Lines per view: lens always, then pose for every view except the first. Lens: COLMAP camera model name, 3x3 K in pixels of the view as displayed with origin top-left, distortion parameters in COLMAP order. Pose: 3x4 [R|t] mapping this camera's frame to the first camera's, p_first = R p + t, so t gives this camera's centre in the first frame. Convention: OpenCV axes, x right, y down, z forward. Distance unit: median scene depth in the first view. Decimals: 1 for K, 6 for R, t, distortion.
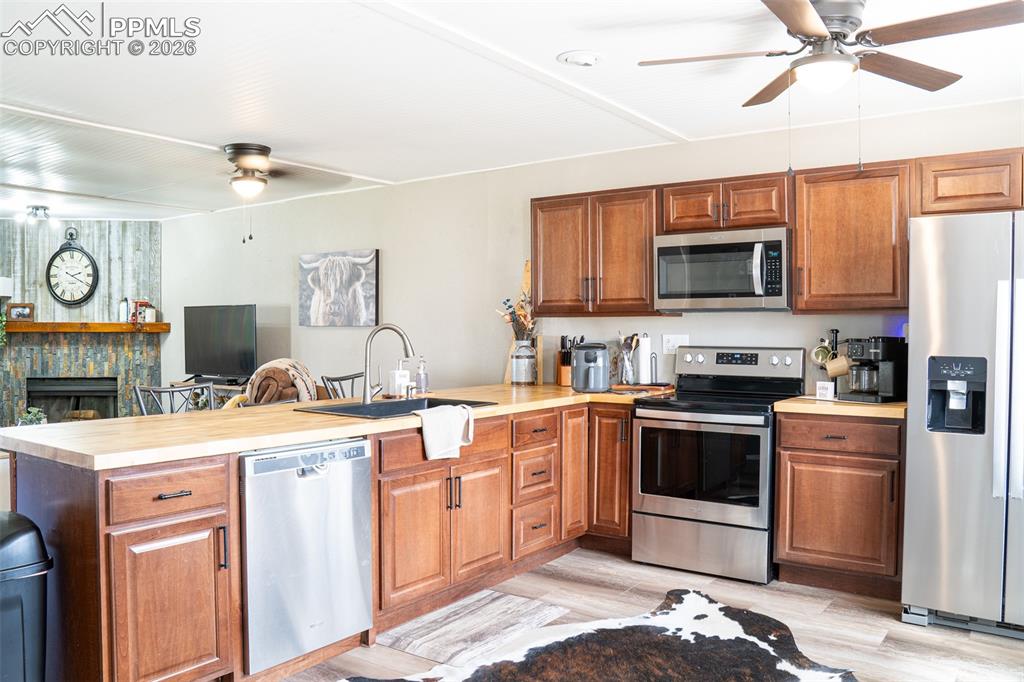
lens RADIAL K [[803.6, 0, 514.4], [0, 803.6, 343.0], [0, 0, 1]] dist [-0.066750, 0.004926]
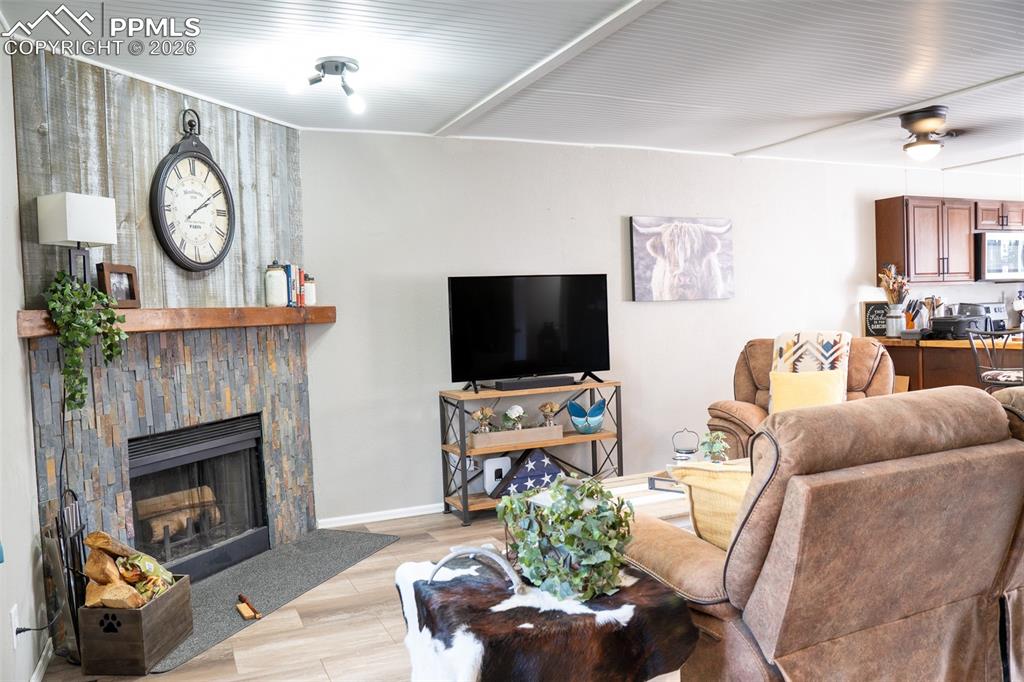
lens RADIAL K [[757.7, 0, 512.8], [0, 757.7, 337.9], [0, 0, 1]] dist [-0.064801, 0.004661]
pose [[0.502633, -0.053410, 0.862848, -0.867173], [0.052530, 0.998132, 0.031184, -0.012723], [-0.862902, 0.029651, 0.504500, 0.611231]]
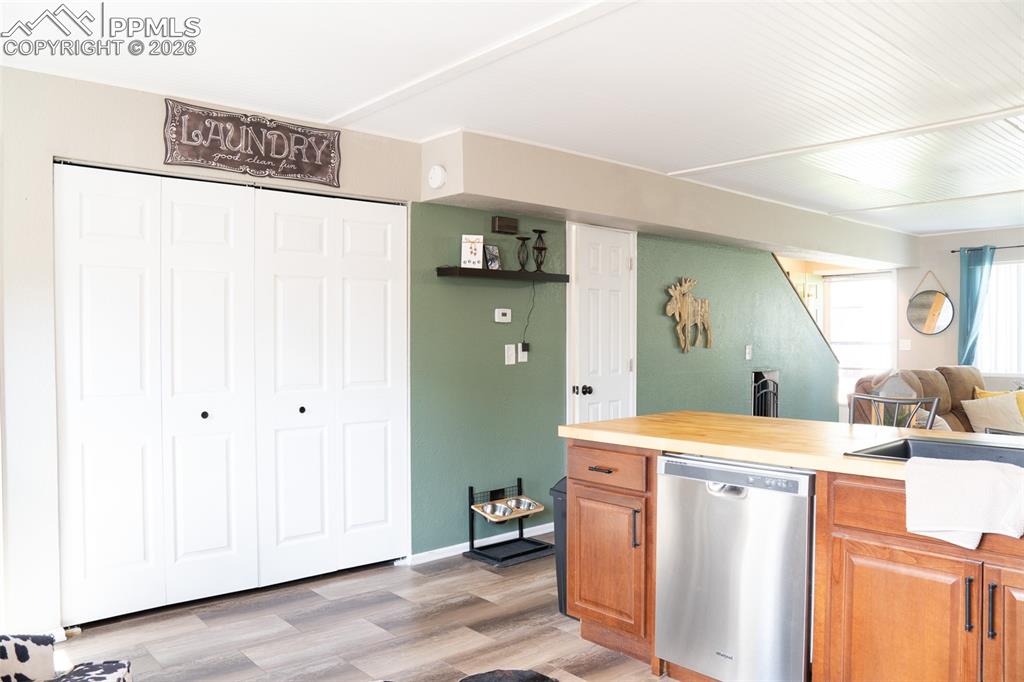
lens RADIAL K [[771.8, 0, 516.0], [0, 771.8, 339.0], [0, 0, 1]] dist [-0.112382, 0.078093]
pose [[-0.216087, 0.000682, -0.976374, 0.243138], [-0.011483, 0.999929, 0.003239, -0.005476], [0.976307, 0.011912, -0.216064, 0.348136]]
